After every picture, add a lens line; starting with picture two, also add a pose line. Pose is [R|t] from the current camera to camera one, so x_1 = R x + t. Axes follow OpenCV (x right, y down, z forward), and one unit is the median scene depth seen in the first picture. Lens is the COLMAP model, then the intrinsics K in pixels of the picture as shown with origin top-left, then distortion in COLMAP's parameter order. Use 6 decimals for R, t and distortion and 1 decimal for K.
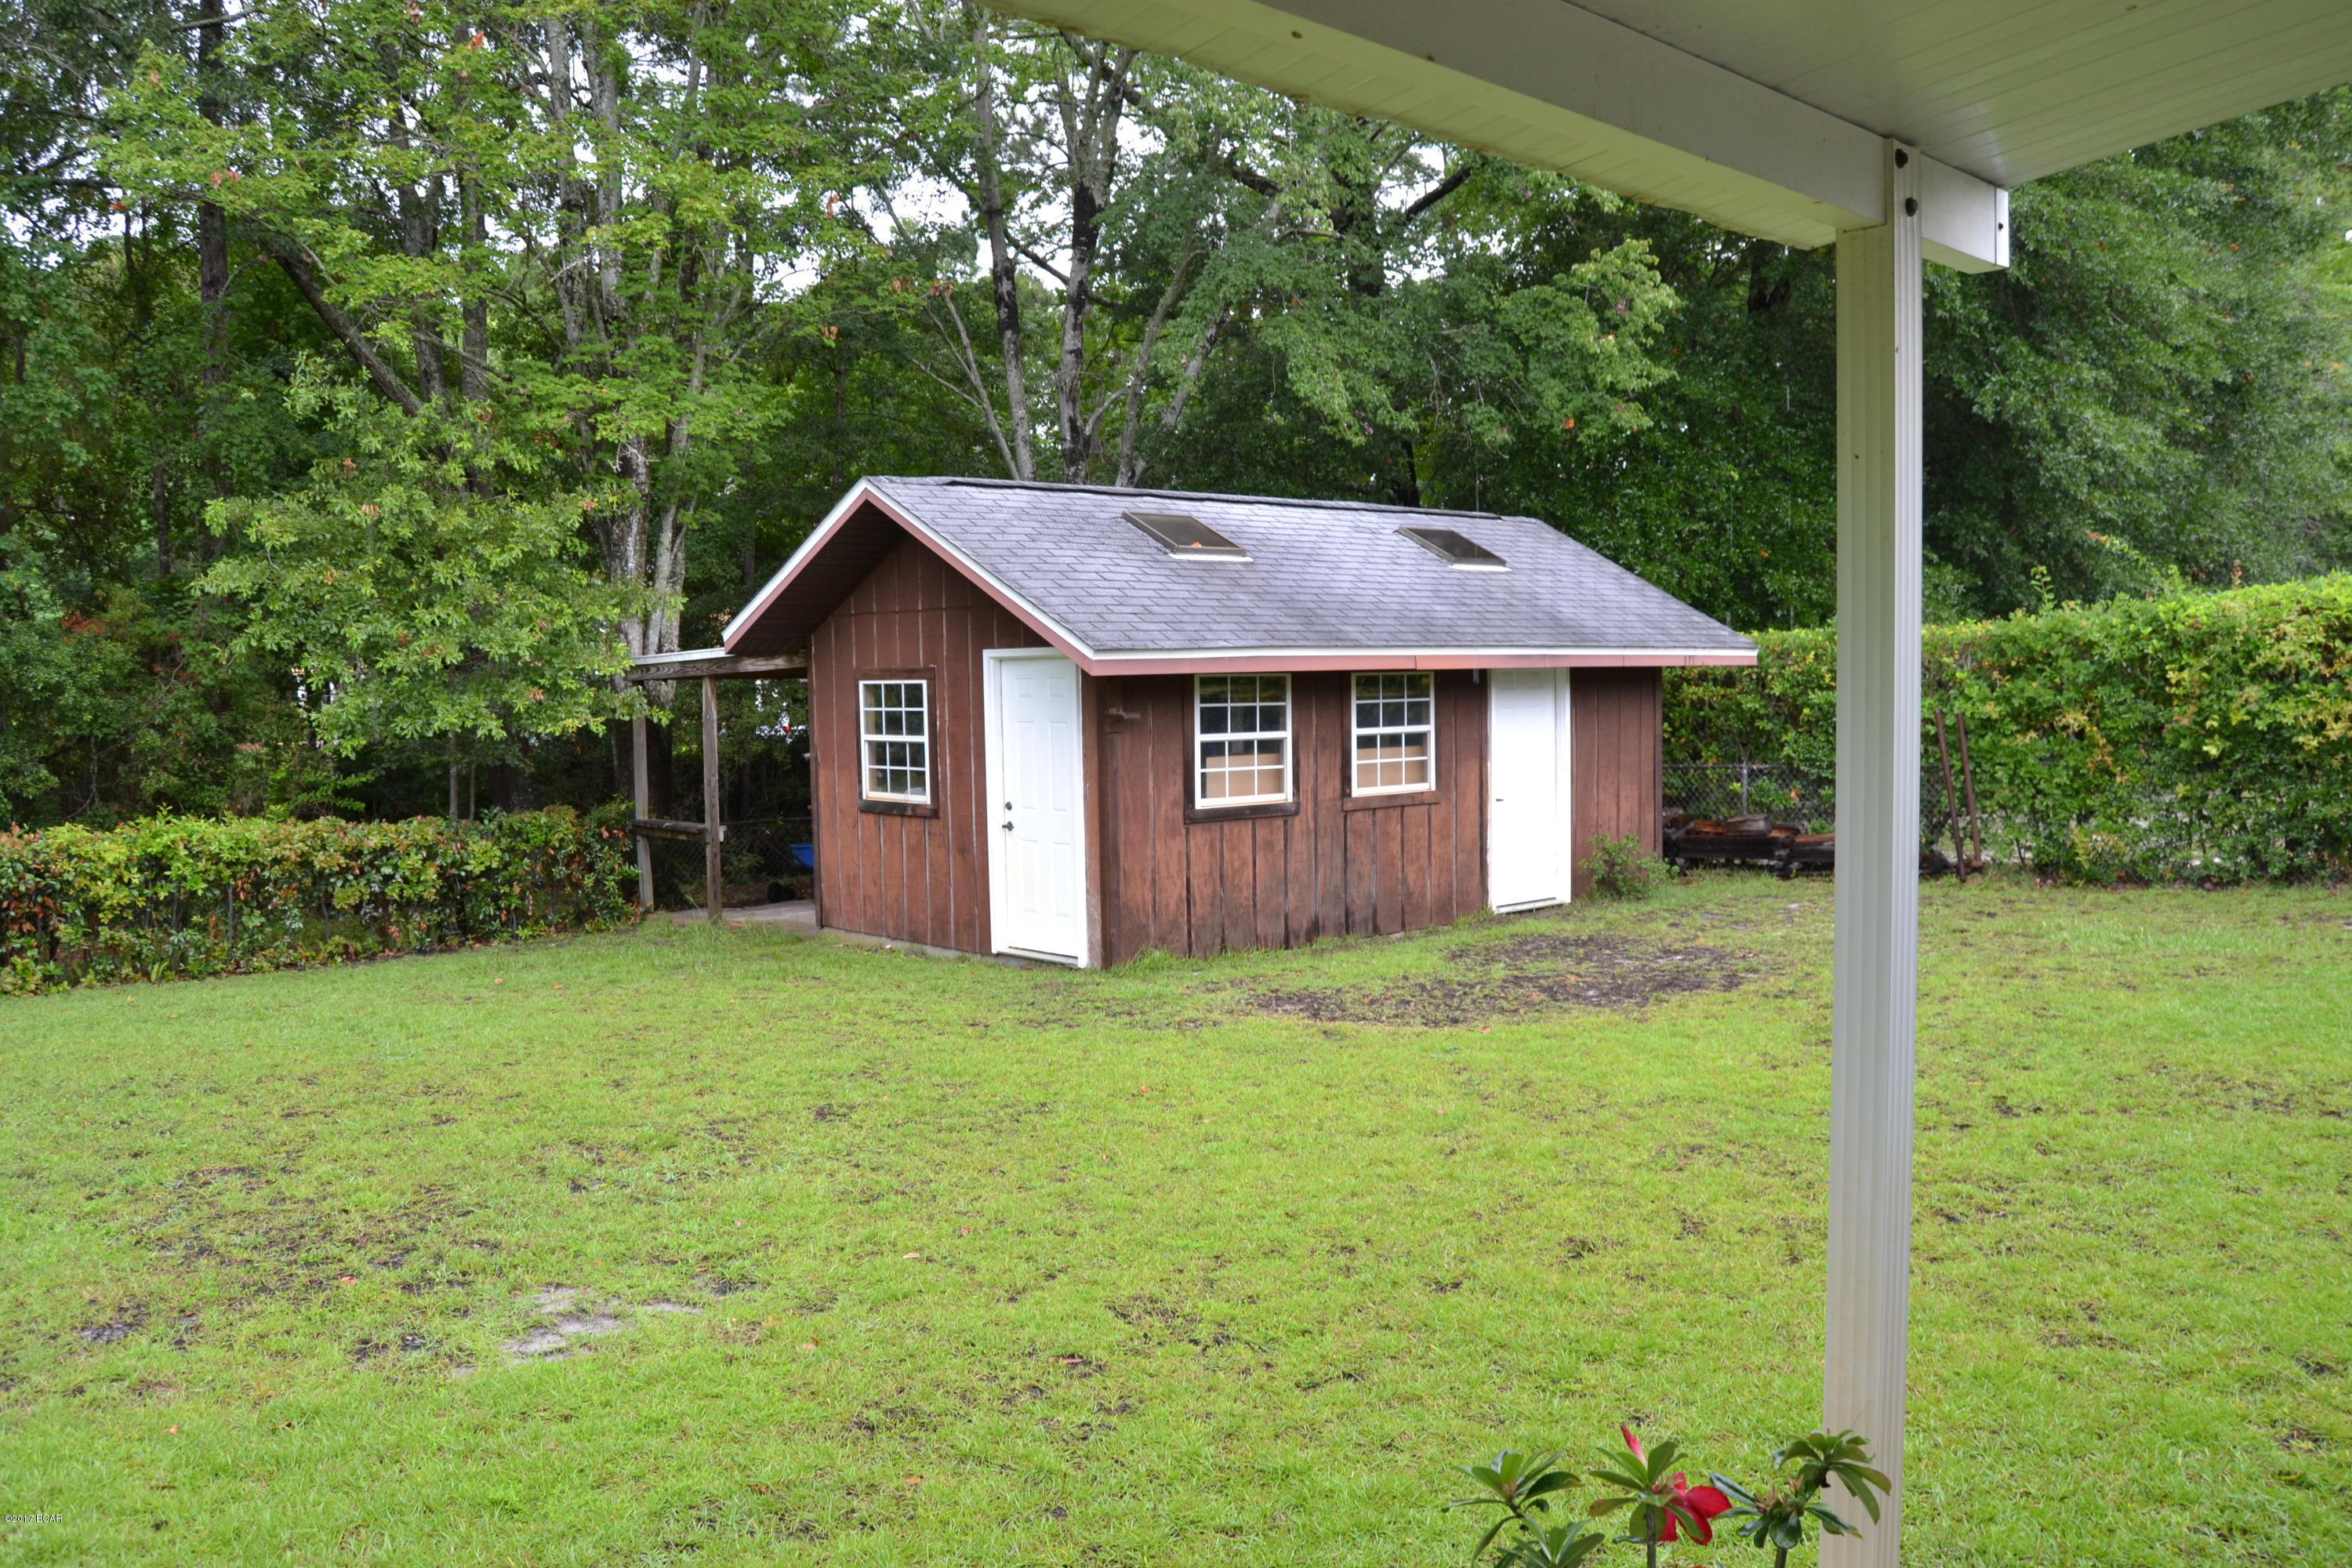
lens RADIAL K [[1865.0, 0, 1181.5], [0, 1865.0, 795.9], [0, 0, 1]] dist [-0.097191, 0.045495]
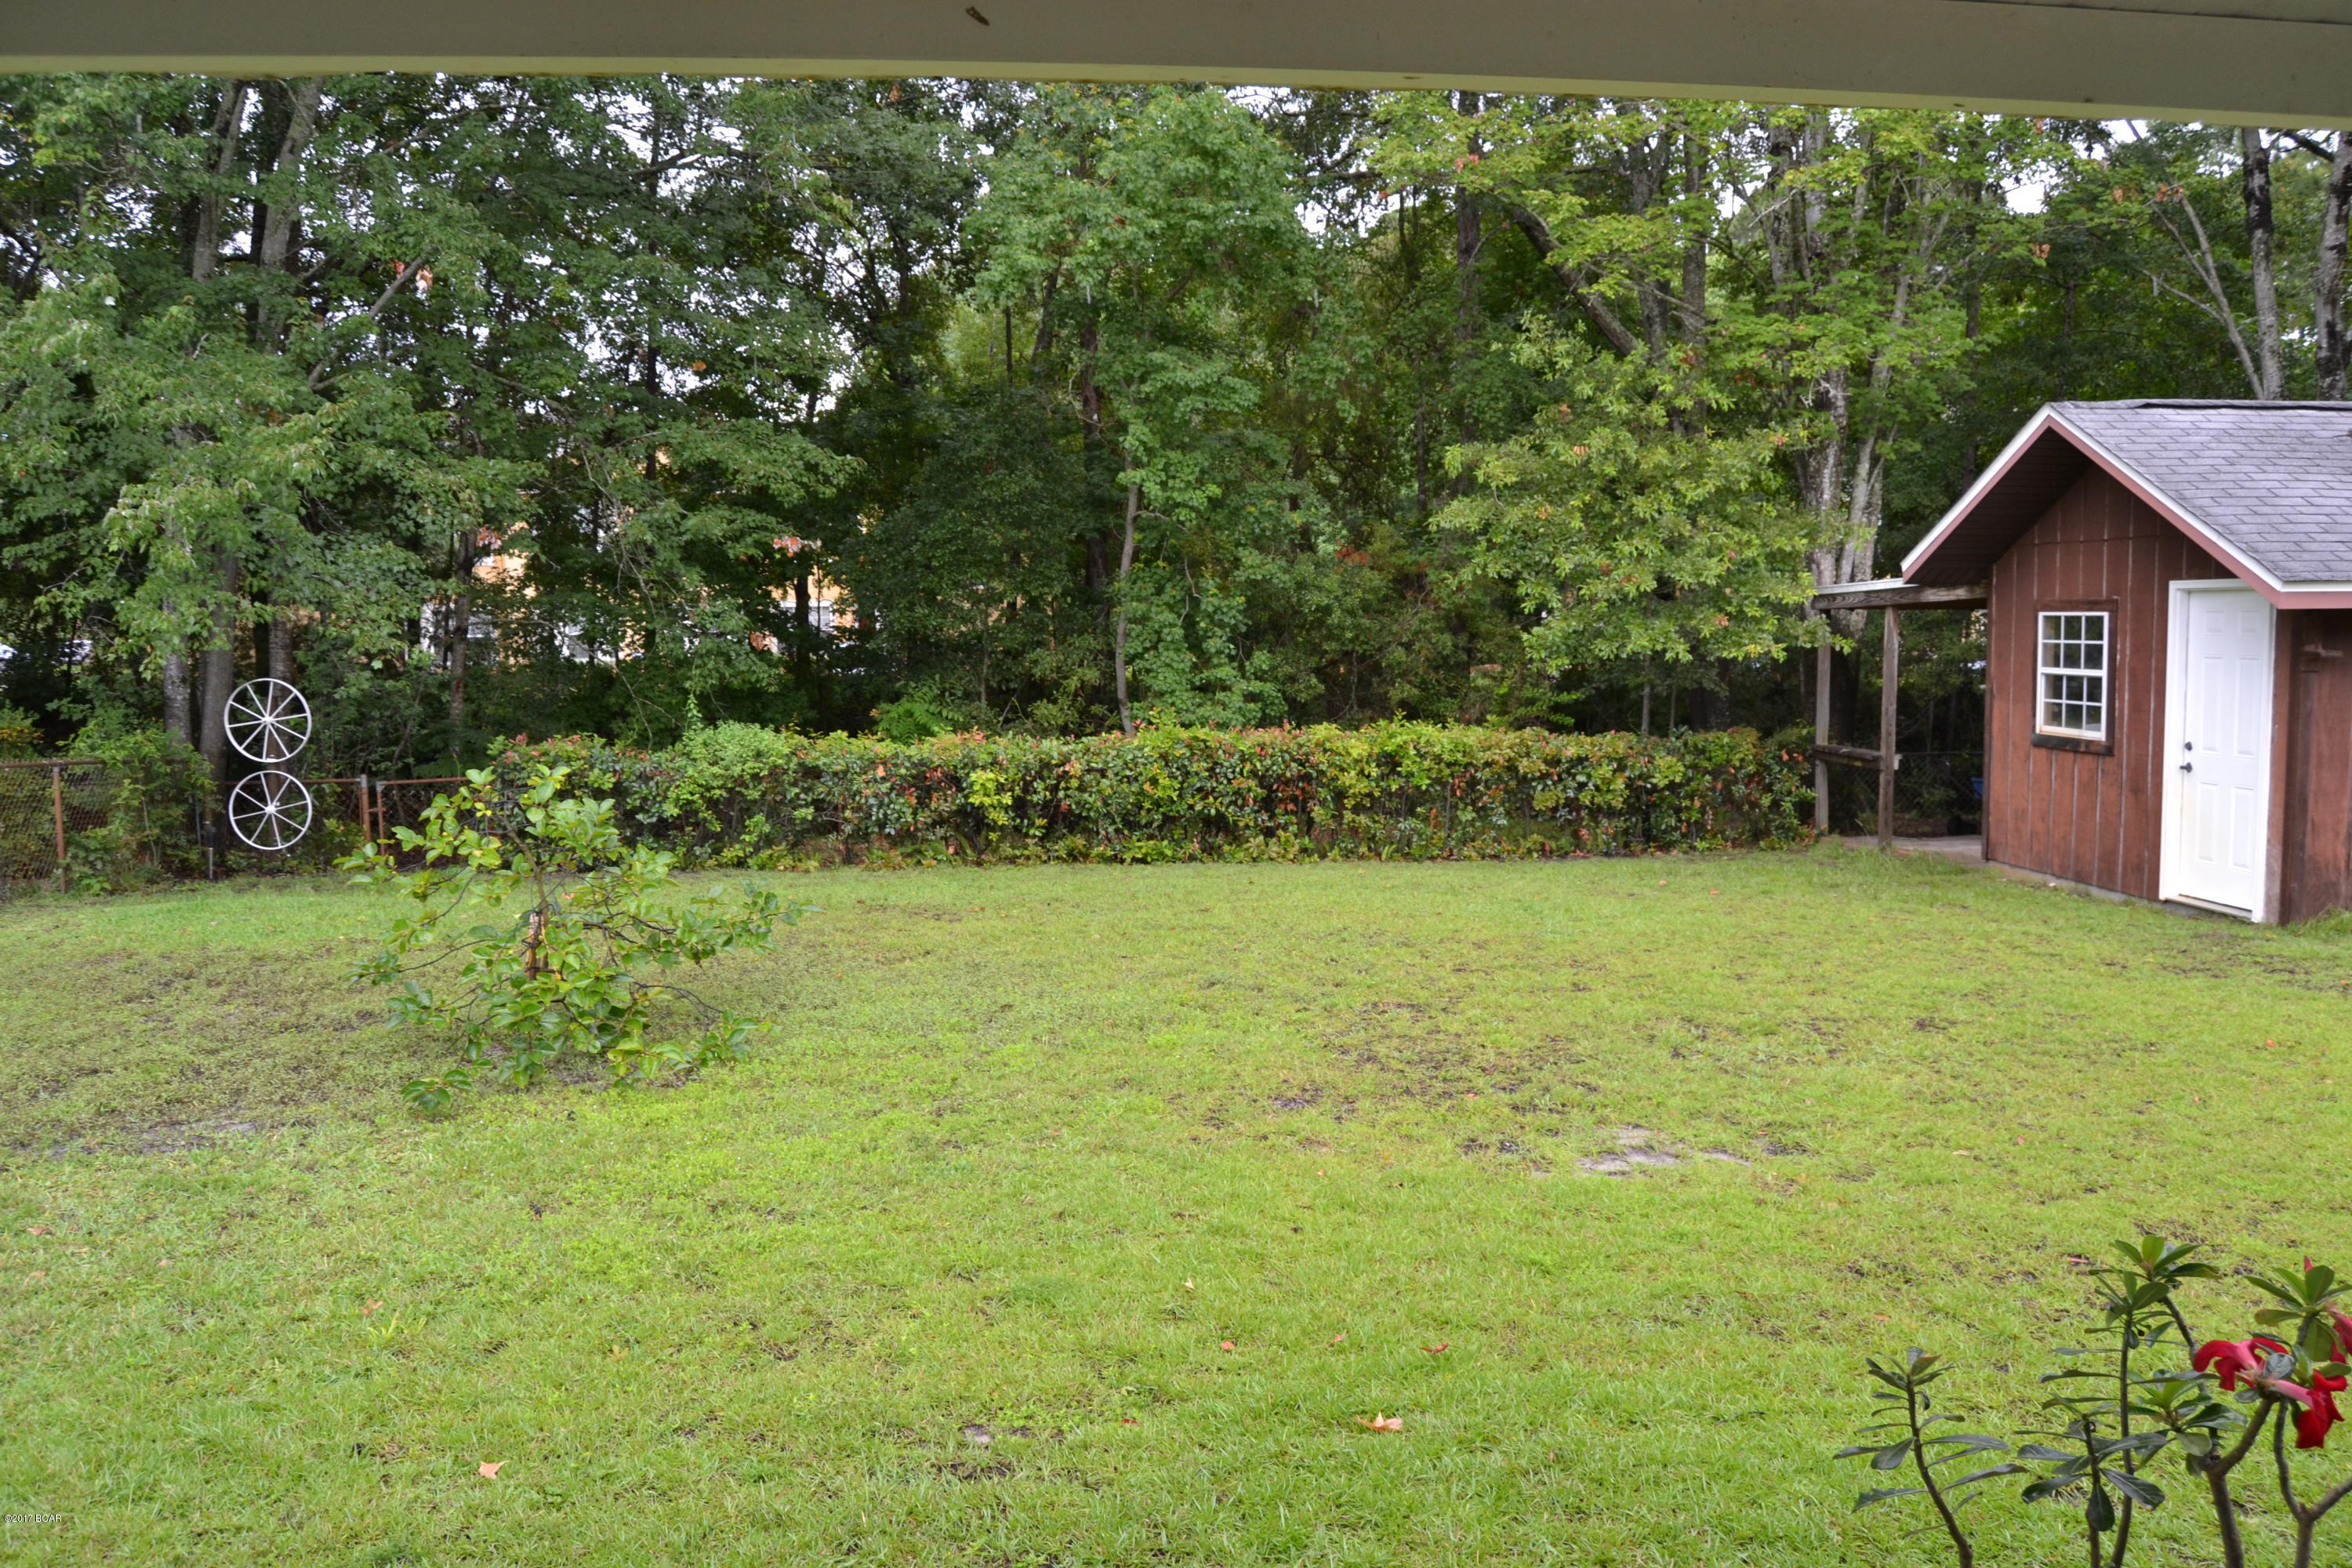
lens RADIAL K [[1865.0, 0, 1181.5], [0, 1865.0, 795.9], [0, 0, 1]] dist [-0.097191, 0.045495]
pose [[0.799461, 0.064423, -0.597253, 0.044707], [-0.042186, 0.997799, 0.051158, 0.004293], [0.599235, -0.015703, 0.800419, -0.040944]]
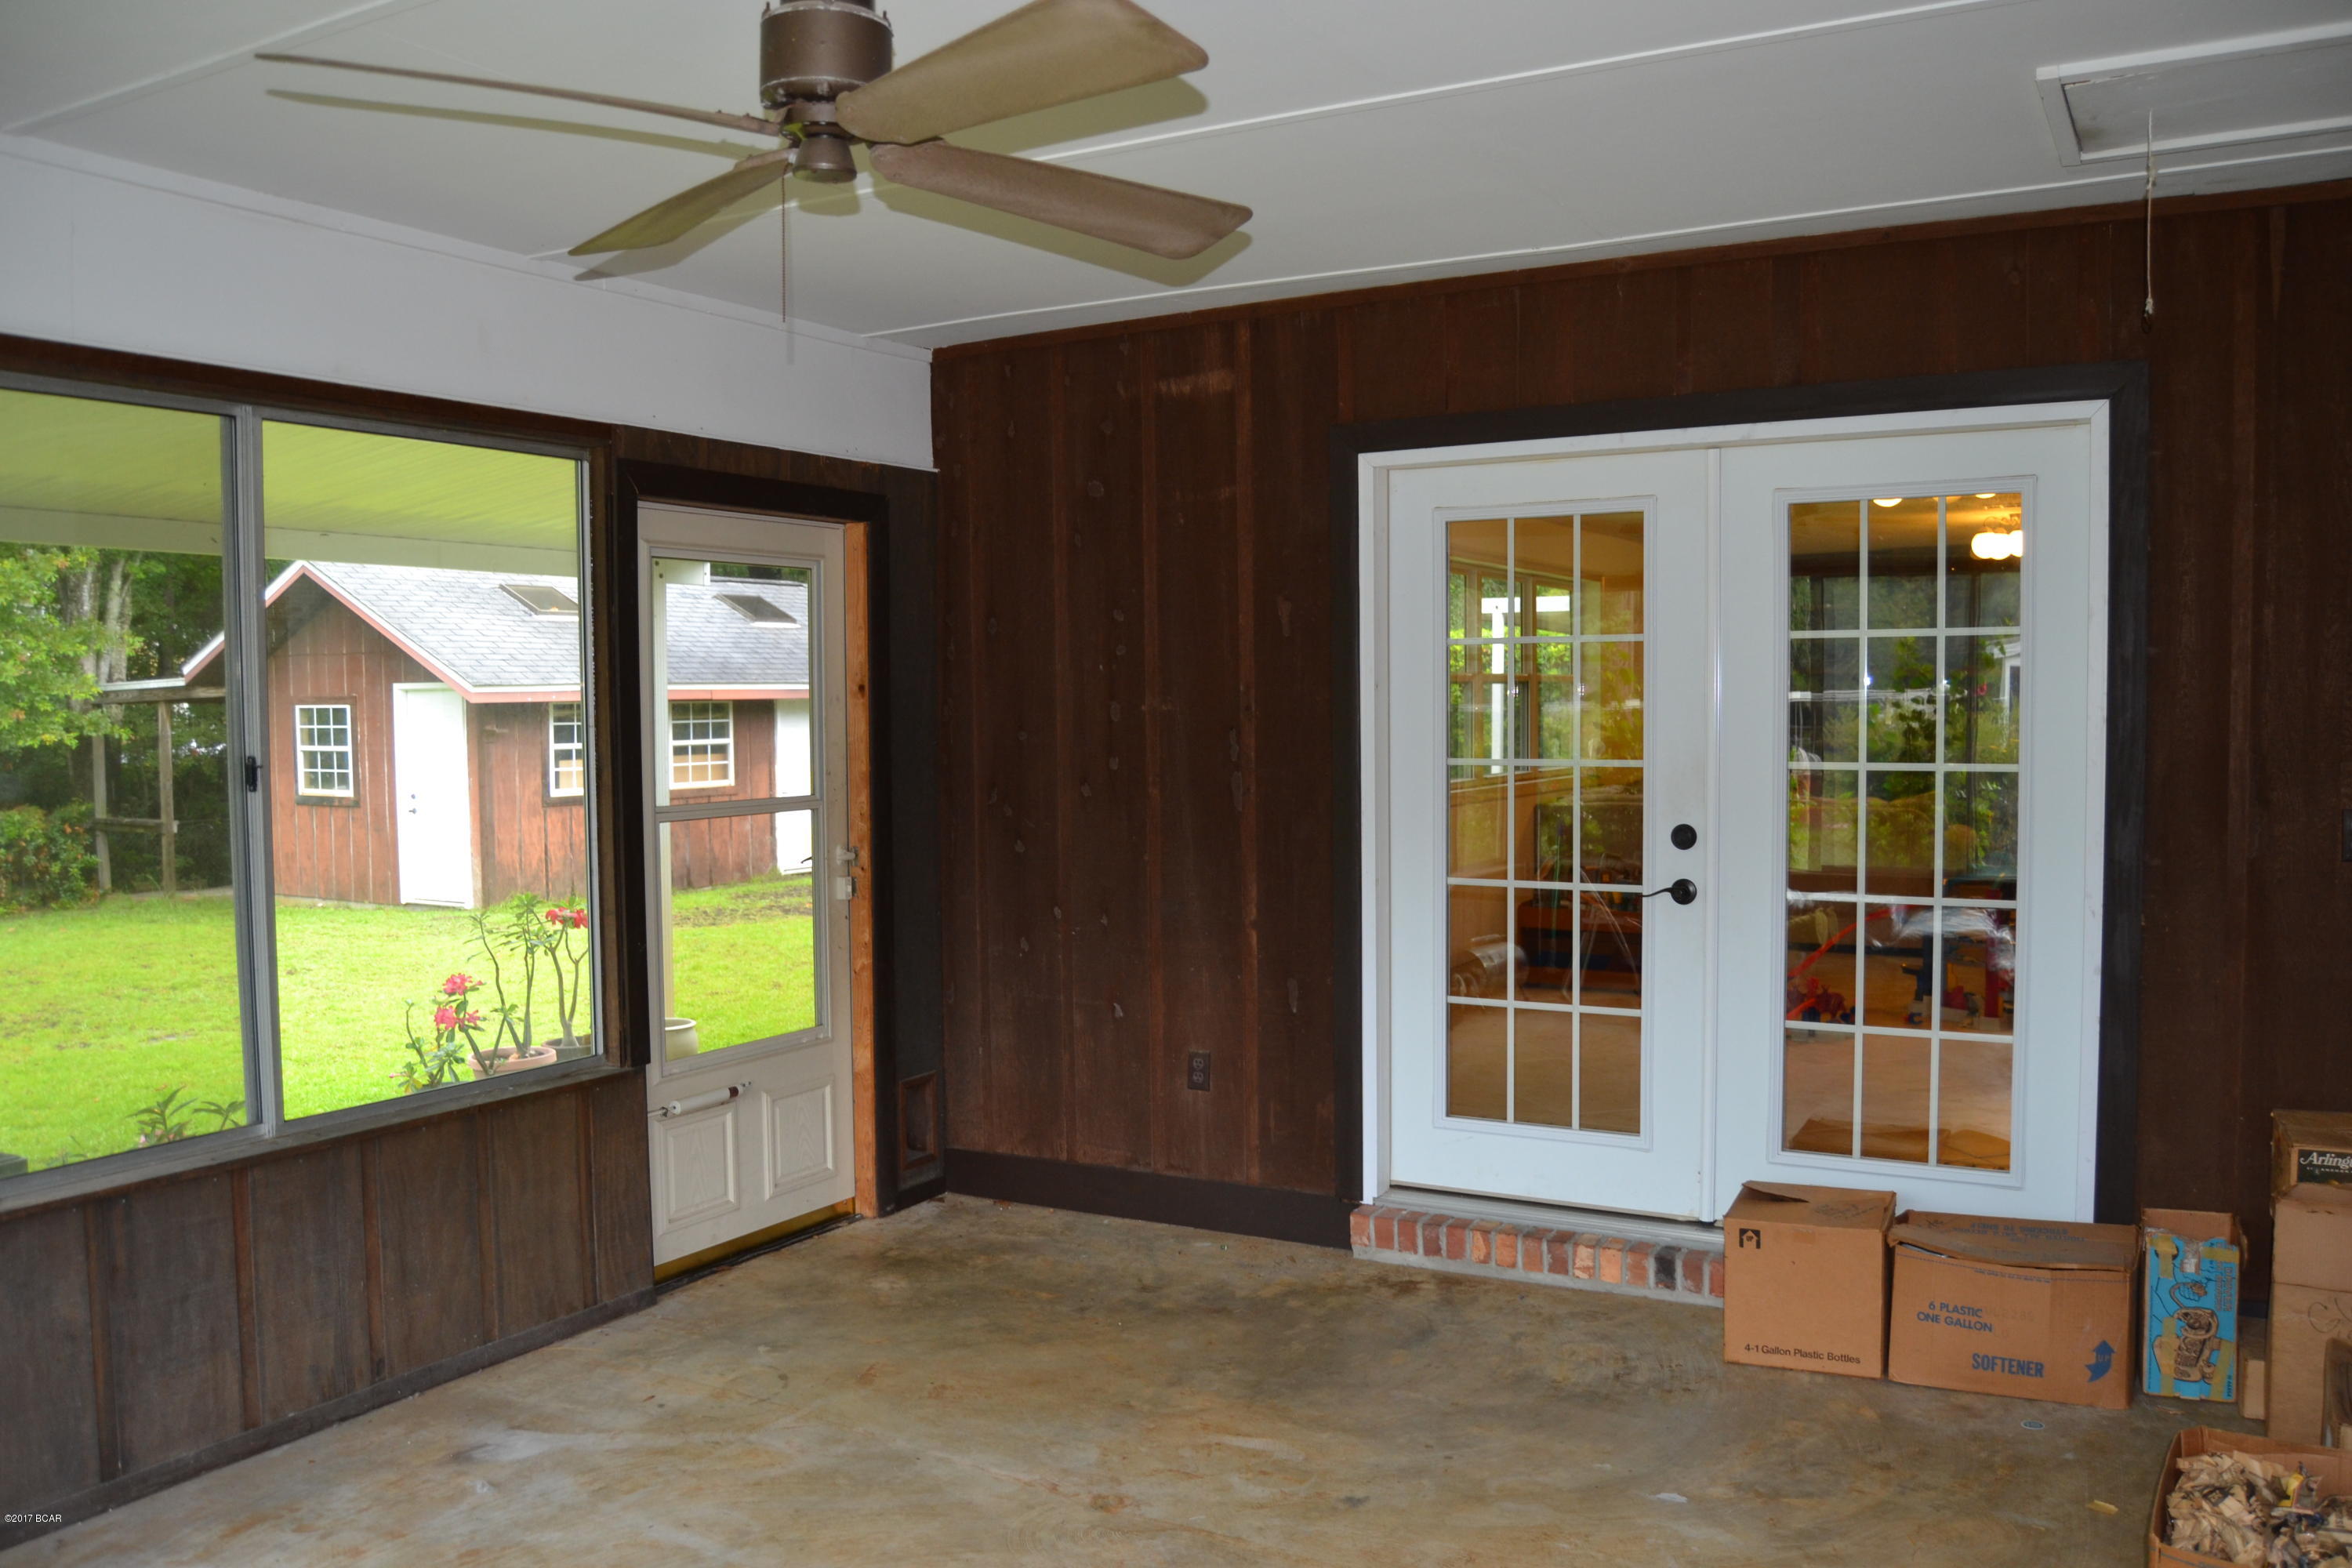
lens RADIAL K [[1865.0, 0, 1181.5], [0, 1865.0, 795.9], [0, 0, 1]] dist [-0.097191, 0.045495]
pose [[0.955966, -0.007136, 0.293390, 0.045868], [0.011313, 0.999857, -0.012543, 0.024904], [-0.293259, 0.015309, 0.955911, -0.409678]]
